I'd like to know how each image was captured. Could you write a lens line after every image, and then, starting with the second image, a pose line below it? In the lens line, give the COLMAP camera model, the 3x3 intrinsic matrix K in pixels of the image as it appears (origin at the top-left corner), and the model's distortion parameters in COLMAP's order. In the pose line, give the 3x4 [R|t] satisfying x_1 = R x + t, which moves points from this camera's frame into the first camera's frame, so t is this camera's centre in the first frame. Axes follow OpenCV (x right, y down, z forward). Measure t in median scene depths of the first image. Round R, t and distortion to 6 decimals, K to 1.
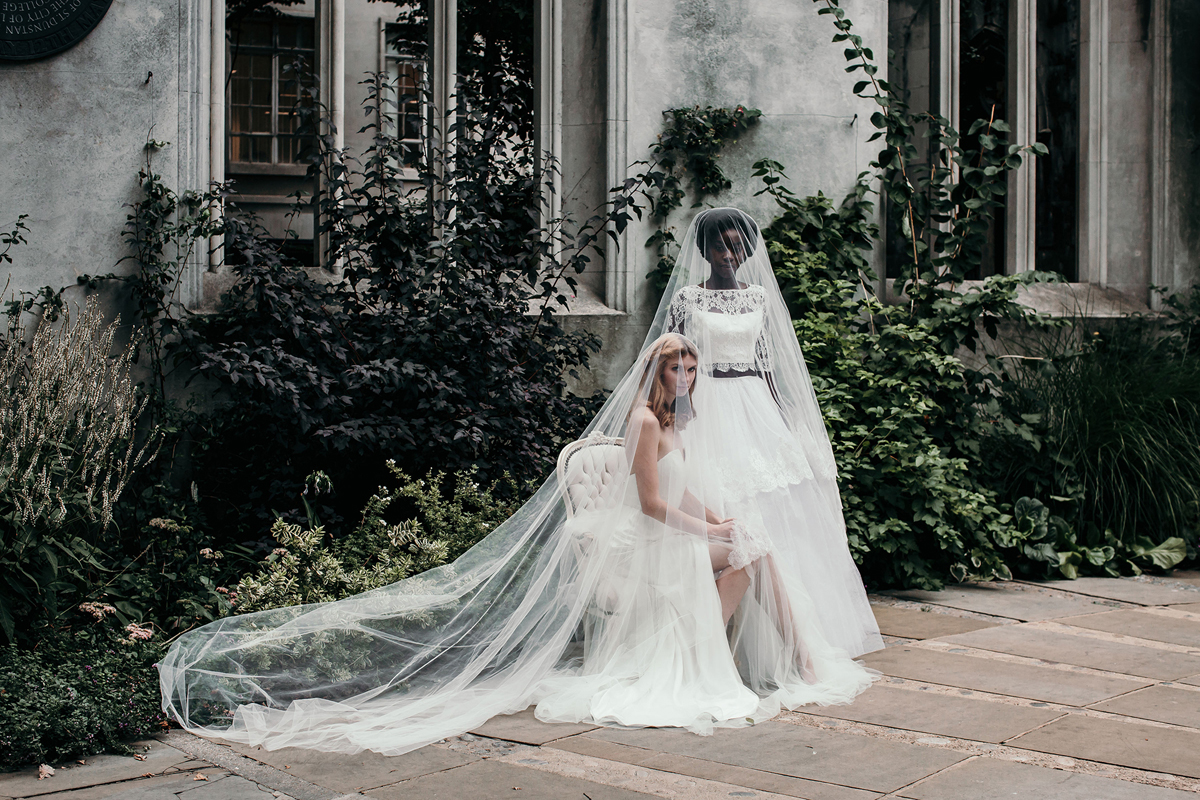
lens RADIAL K [[1782.8, 0, 599.5], [0, 1782.8, 398.2], [0, 0, 1]] dist [0.074737, 0.000000]
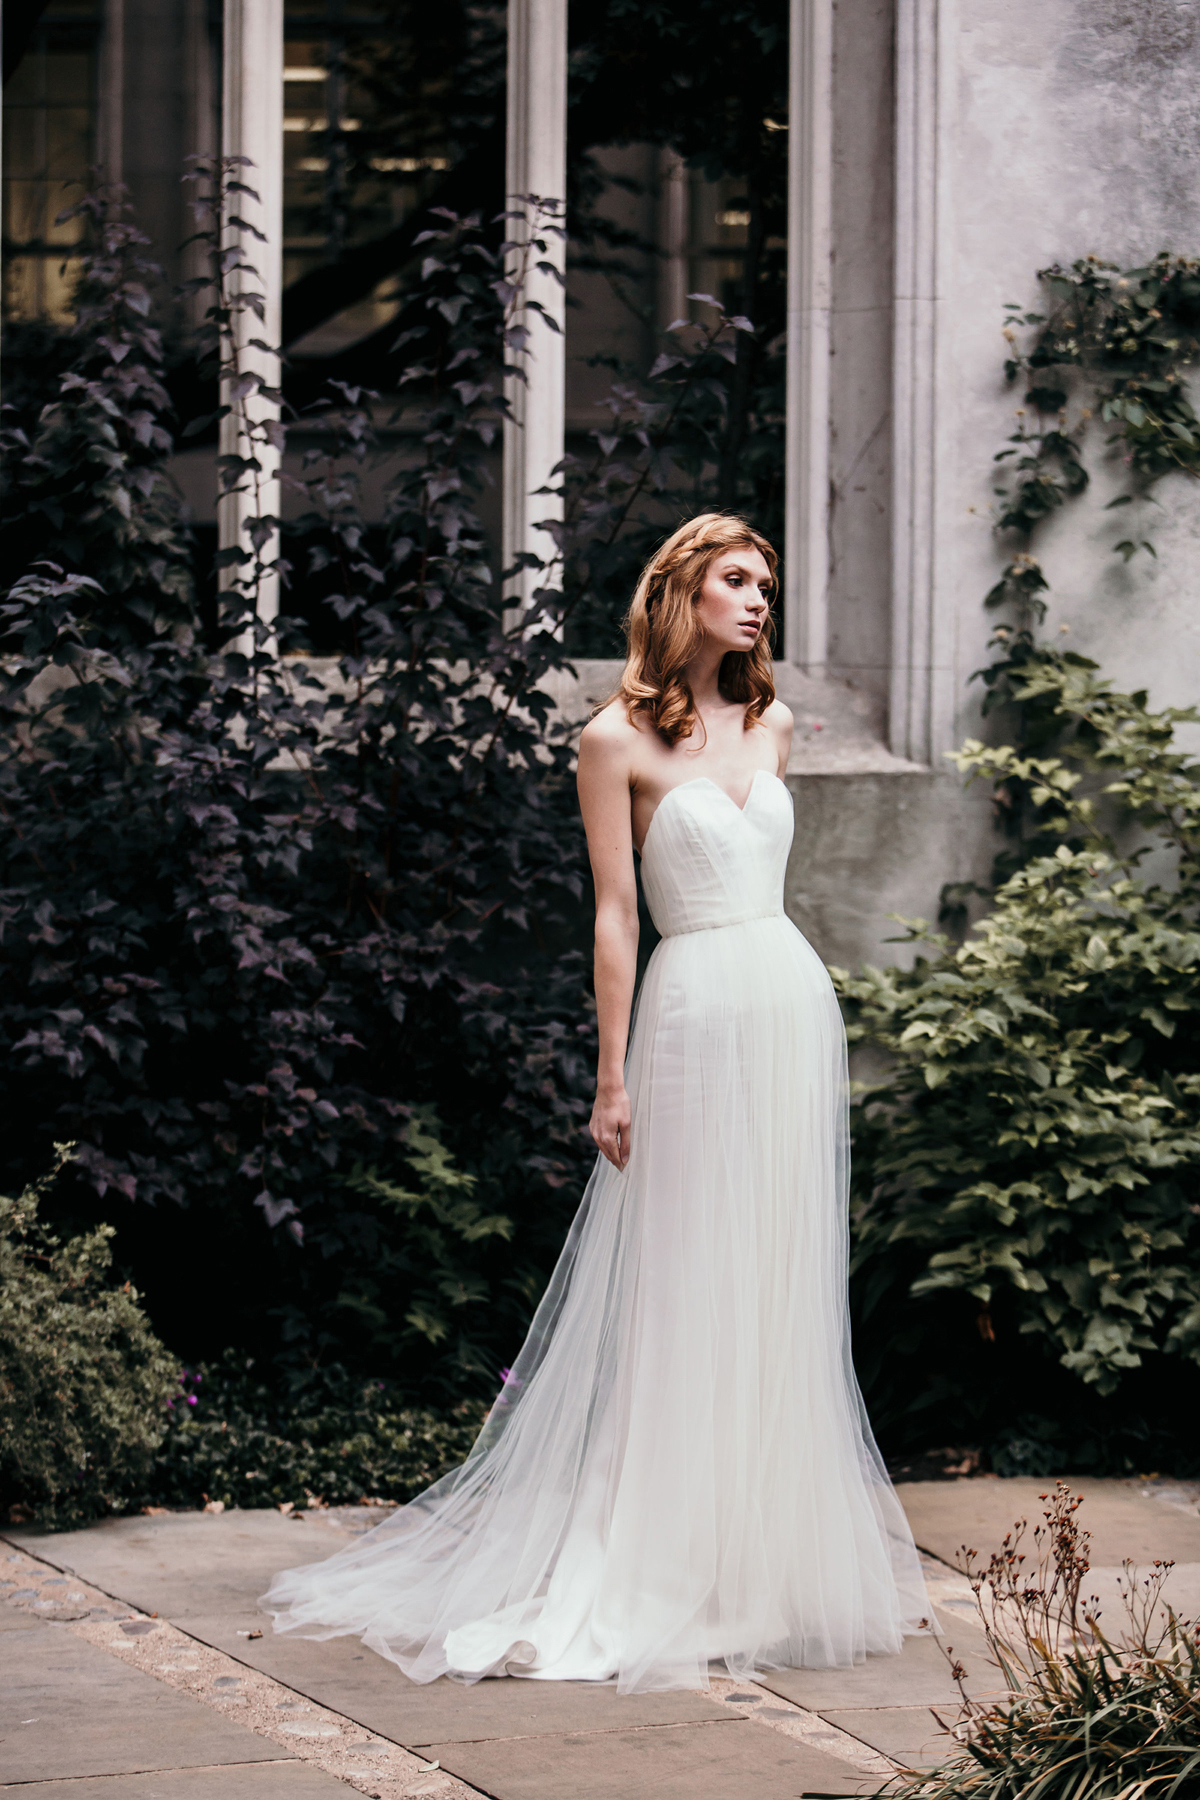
lens RADIAL K [[5097.4, 0, 603.7], [0, 5097.4, 902.1], [0, 0, 1]] dist [0.343874, 0.000000]
pose [[0.909975, 0.024708, -0.413925, 0.434698], [-0.028662, 0.999584, -0.003344, -0.010965], [0.413670, 0.014907, 0.910305, -0.099310]]
